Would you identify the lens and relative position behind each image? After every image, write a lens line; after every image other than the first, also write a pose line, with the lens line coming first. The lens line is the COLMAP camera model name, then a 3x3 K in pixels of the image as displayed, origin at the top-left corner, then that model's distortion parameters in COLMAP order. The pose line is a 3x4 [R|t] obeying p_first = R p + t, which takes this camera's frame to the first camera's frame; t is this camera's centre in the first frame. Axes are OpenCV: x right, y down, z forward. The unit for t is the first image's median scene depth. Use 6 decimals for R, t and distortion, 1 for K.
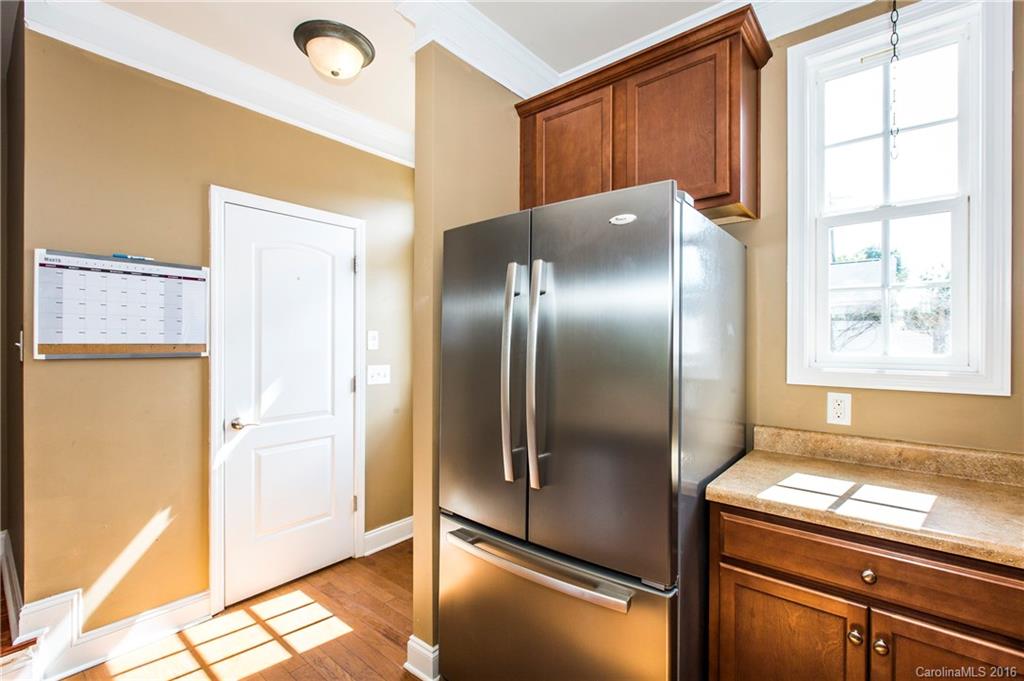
lens RADIAL K [[462.6, 0, 513.3], [0, 462.6, 344.2], [0, 0, 1]] dist [0.001651, -0.000485]
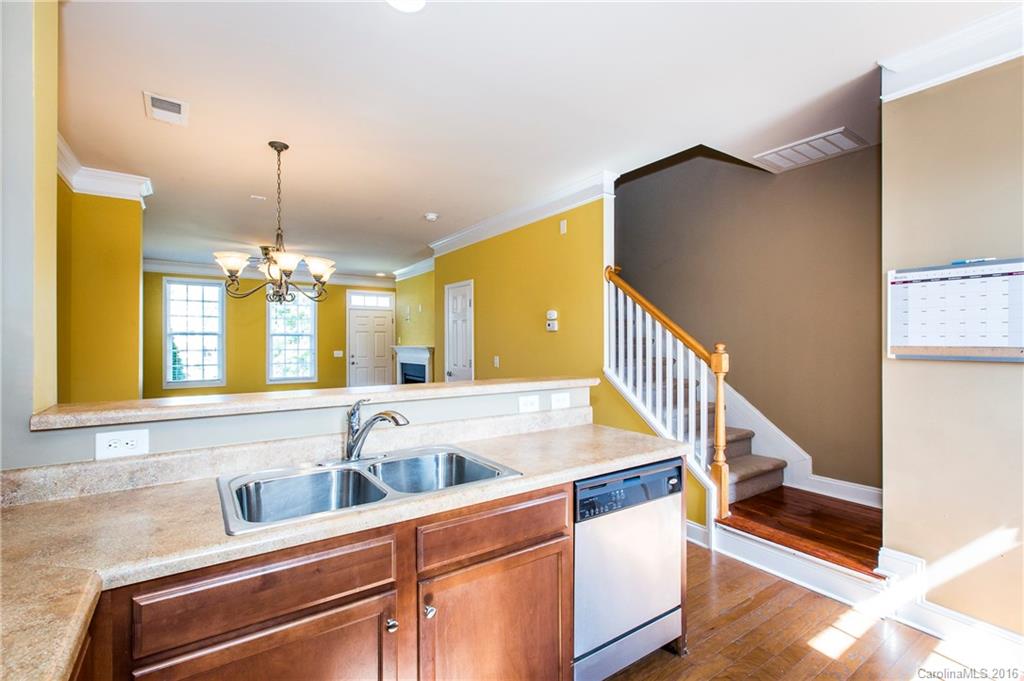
lens RADIAL K [[462.6, 0, 503.3], [0, 462.6, 339.2], [0, 0, 1]] dist [0.001651, -0.000485]
pose [[-0.271025, -0.005663, -0.962556, 0.457444], [-0.007751, 0.999963, -0.003701, -0.005565], [0.962541, 0.006458, -0.271059, 0.309069]]
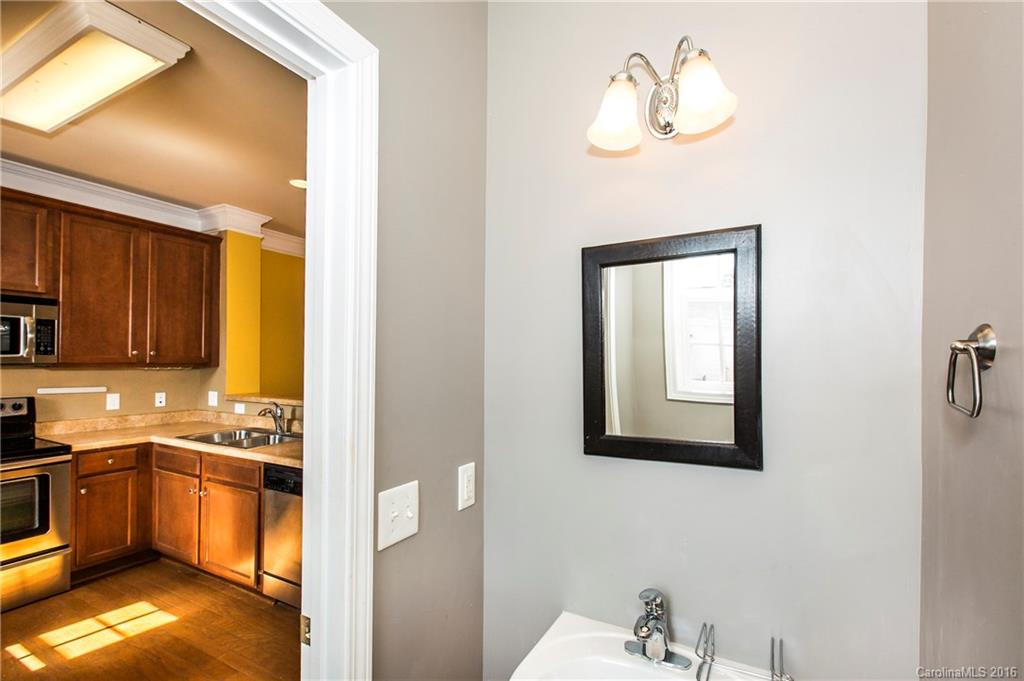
lens RADIAL K [[462.6, 0, 516.9], [0, 462.6, 356.9], [0, 0, 1]] dist [0.001651, -0.000485]
pose [[-0.979111, -0.010345, -0.203062, -0.833734], [-0.010791, 0.999941, 0.001090, -0.073331], [0.203039, 0.003259, -0.979165, 1.696768]]
